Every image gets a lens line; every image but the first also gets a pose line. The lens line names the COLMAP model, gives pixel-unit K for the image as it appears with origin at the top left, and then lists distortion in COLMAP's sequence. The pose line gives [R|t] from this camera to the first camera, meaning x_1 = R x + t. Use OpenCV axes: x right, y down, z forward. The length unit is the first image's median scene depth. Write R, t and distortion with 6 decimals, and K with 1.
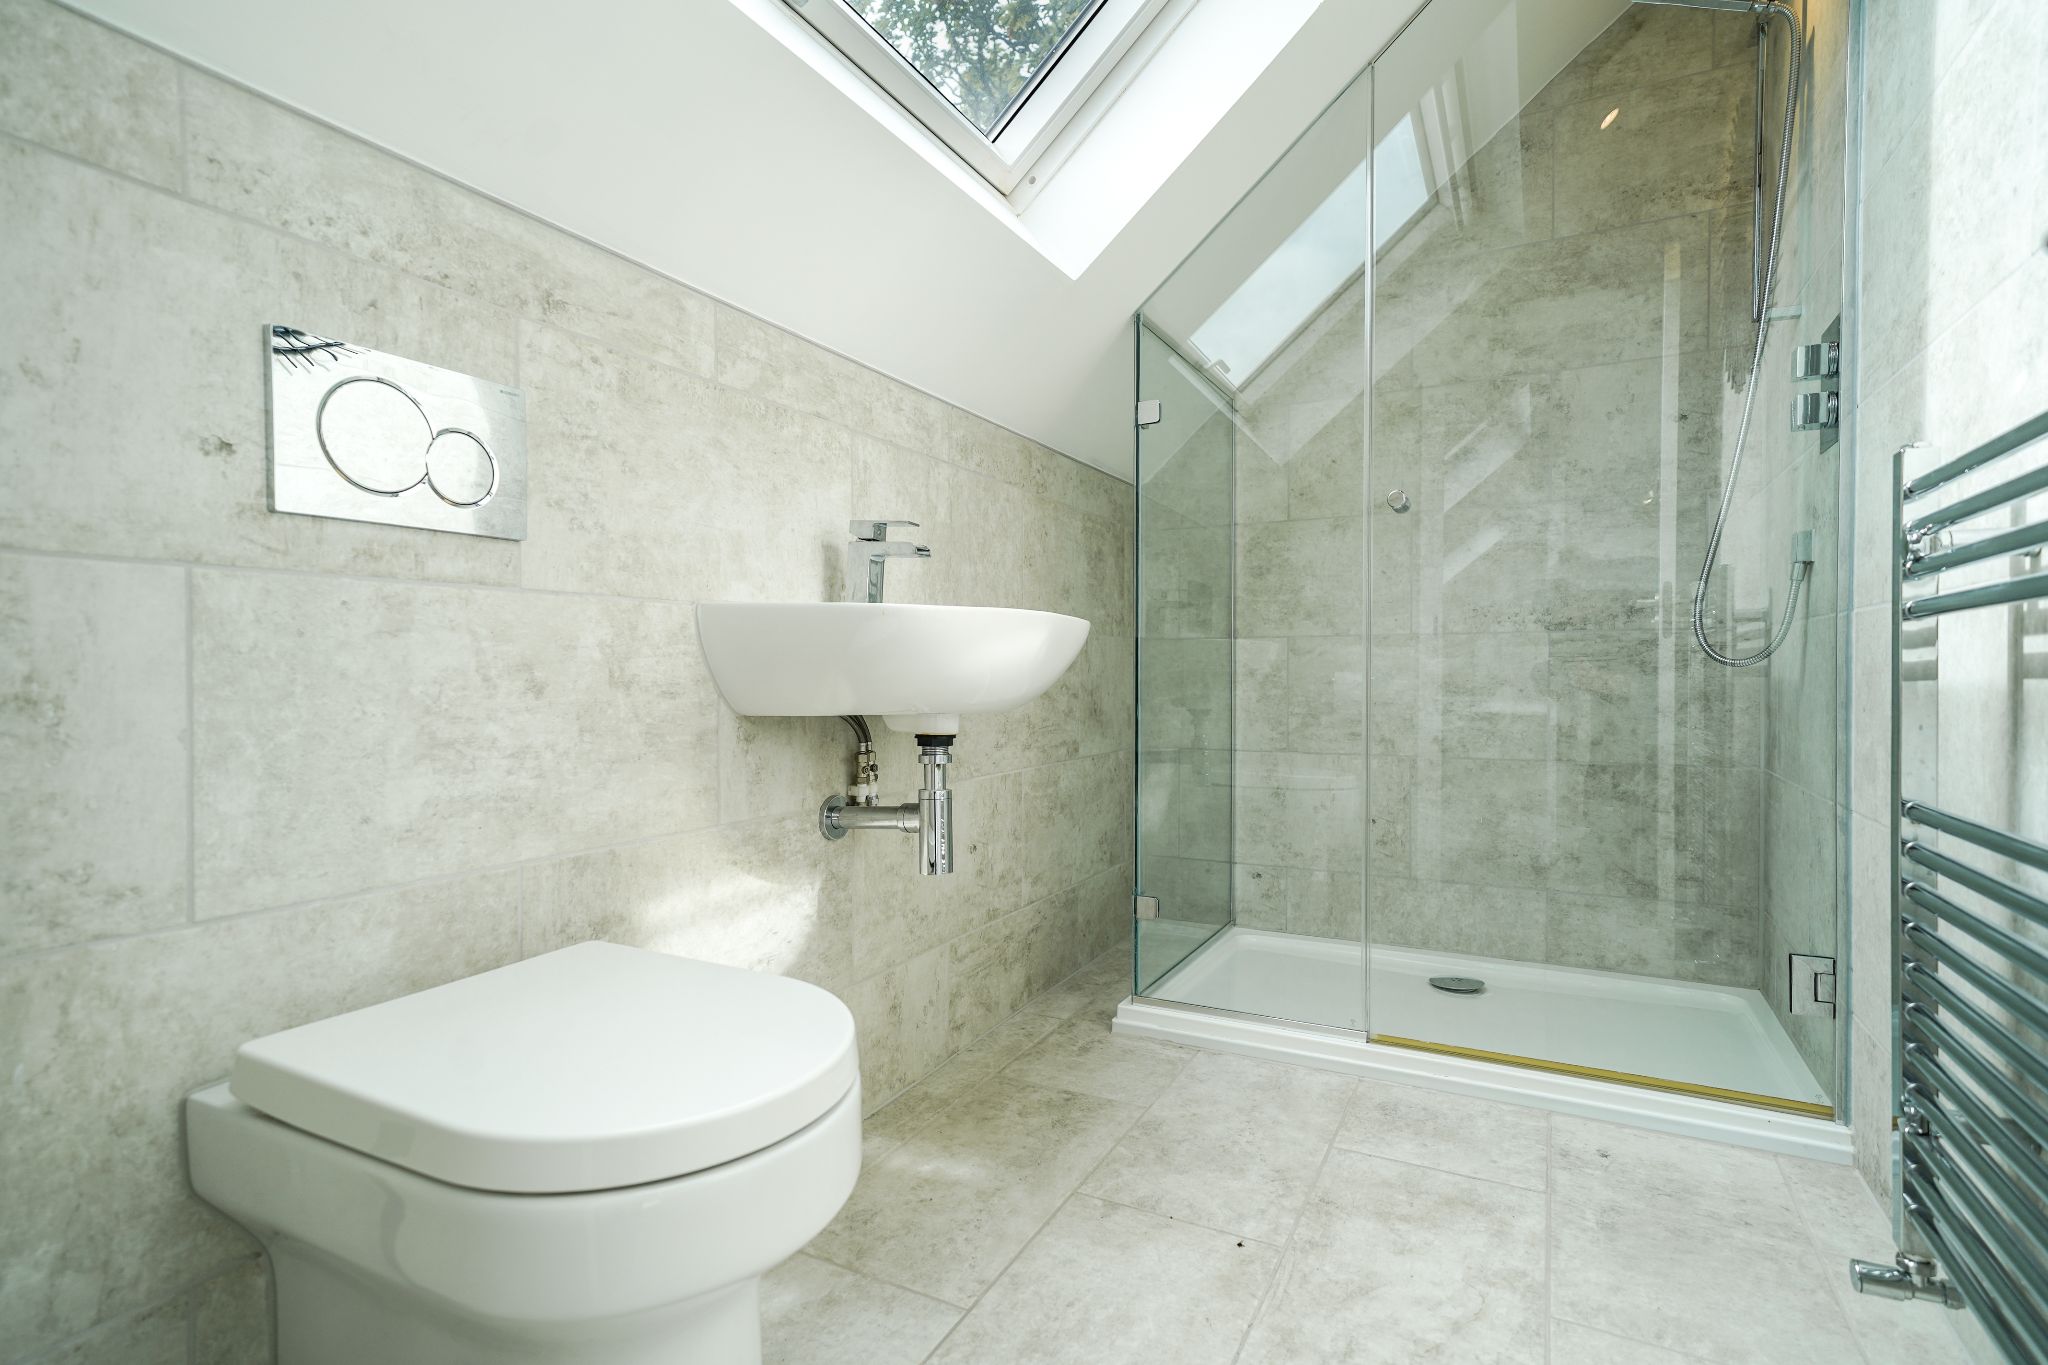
lens RADIAL K [[999.1, 0, 1031.3], [0, 999.1, 687.8], [0, 0, 1]] dist [0.017832, 0.000655]
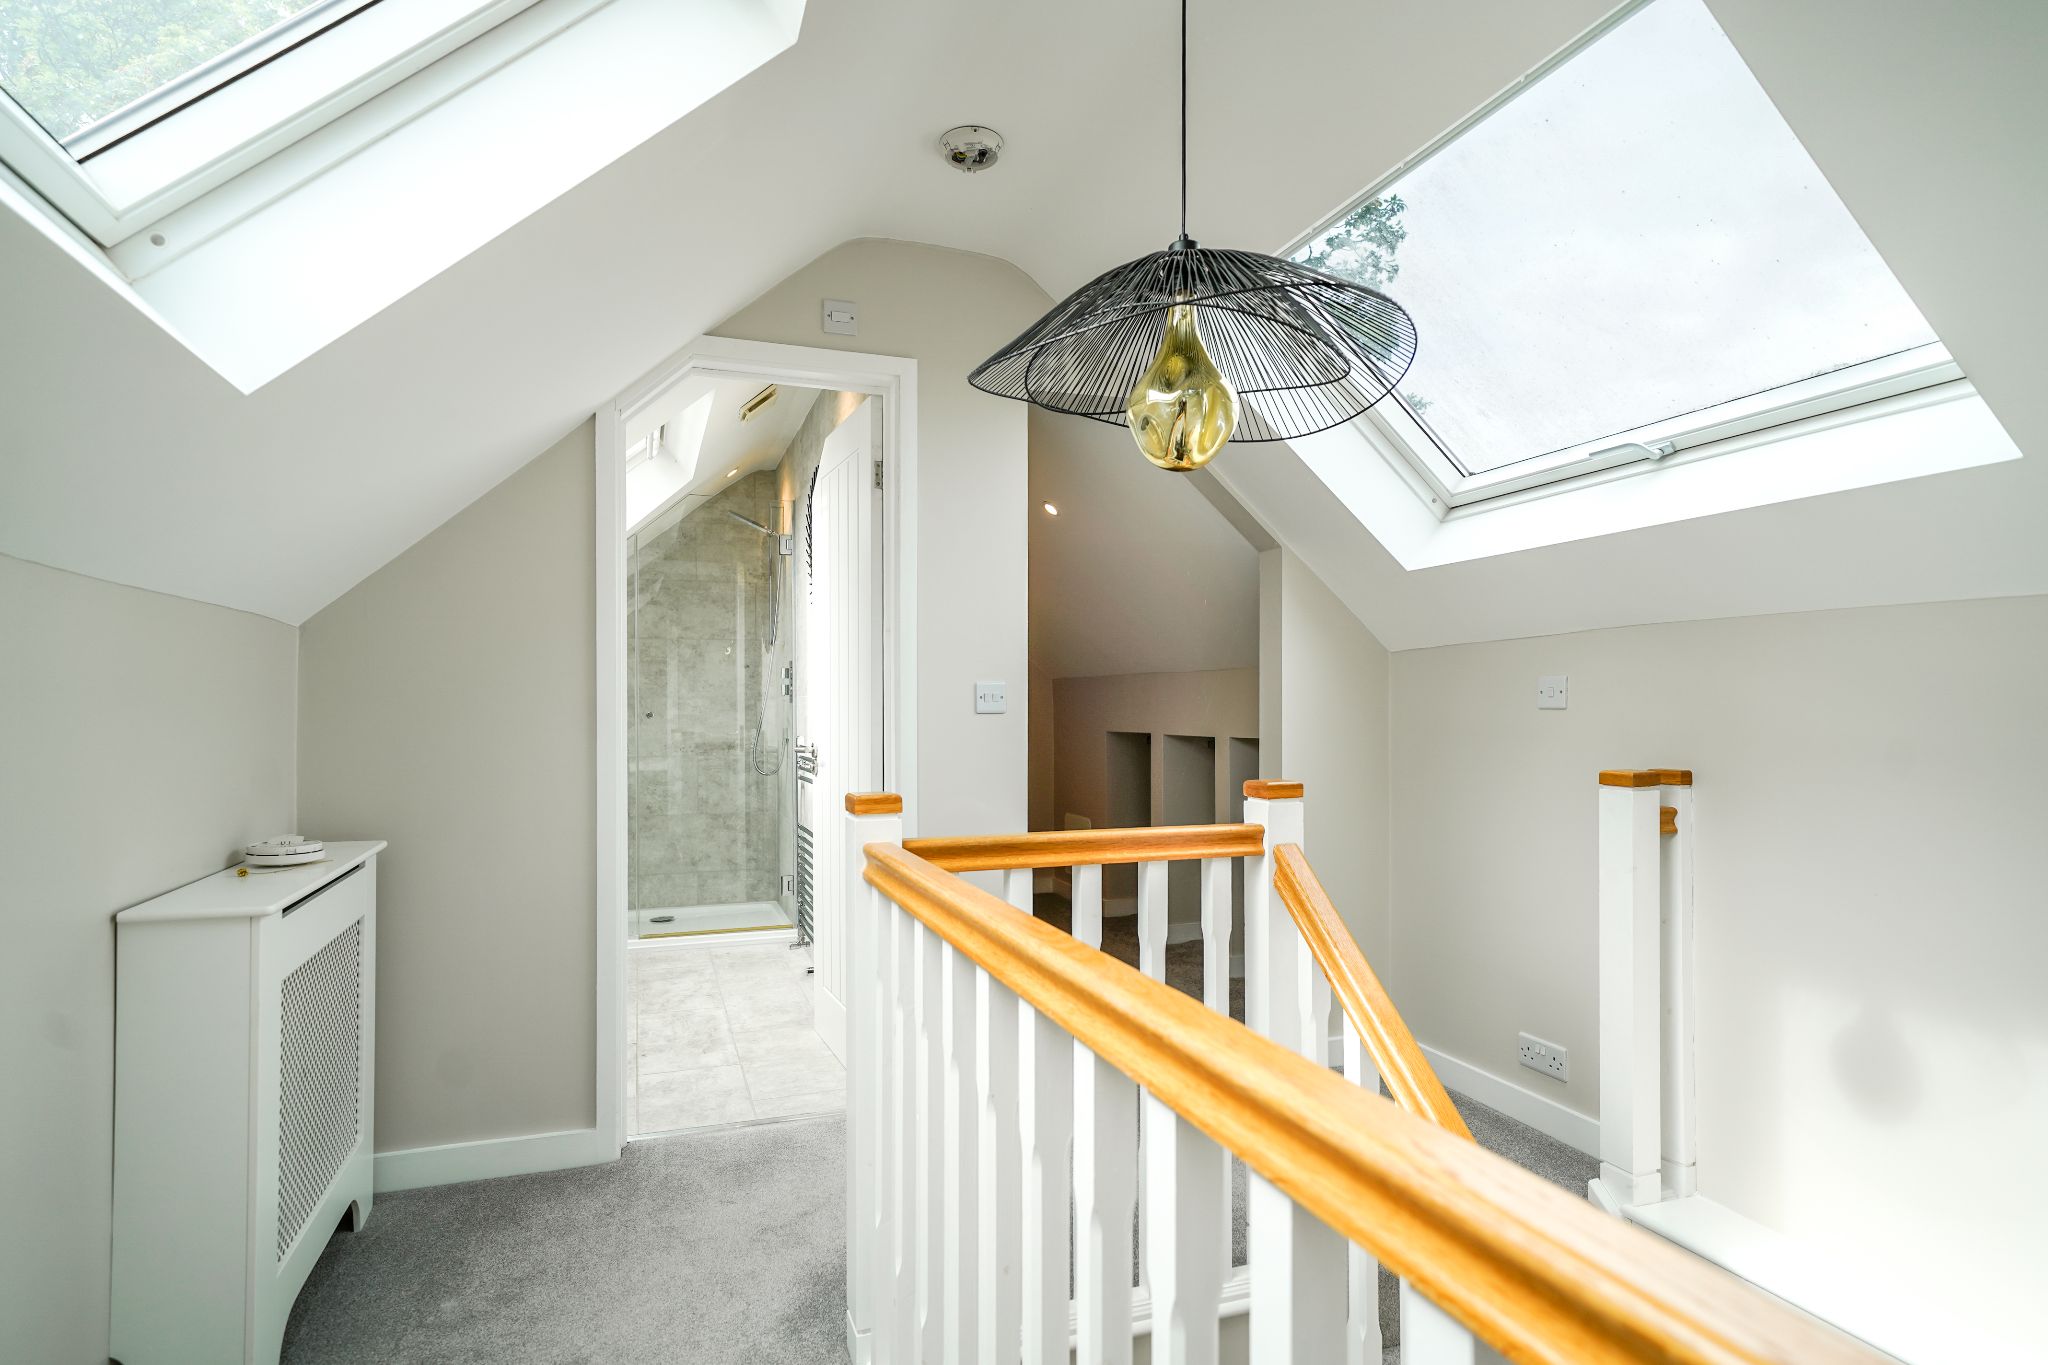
lens RADIAL K [[999.1, 0, 1024.7], [0, 999.1, 699.3], [0, 0, 1]] dist [0.017832, 0.000655]
pose [[0.654972, 0.008844, 0.755602, -0.726069], [0.015707, 0.999556, -0.025314, -0.121024], [-0.755490, 0.028449, 0.654542, -1.063673]]
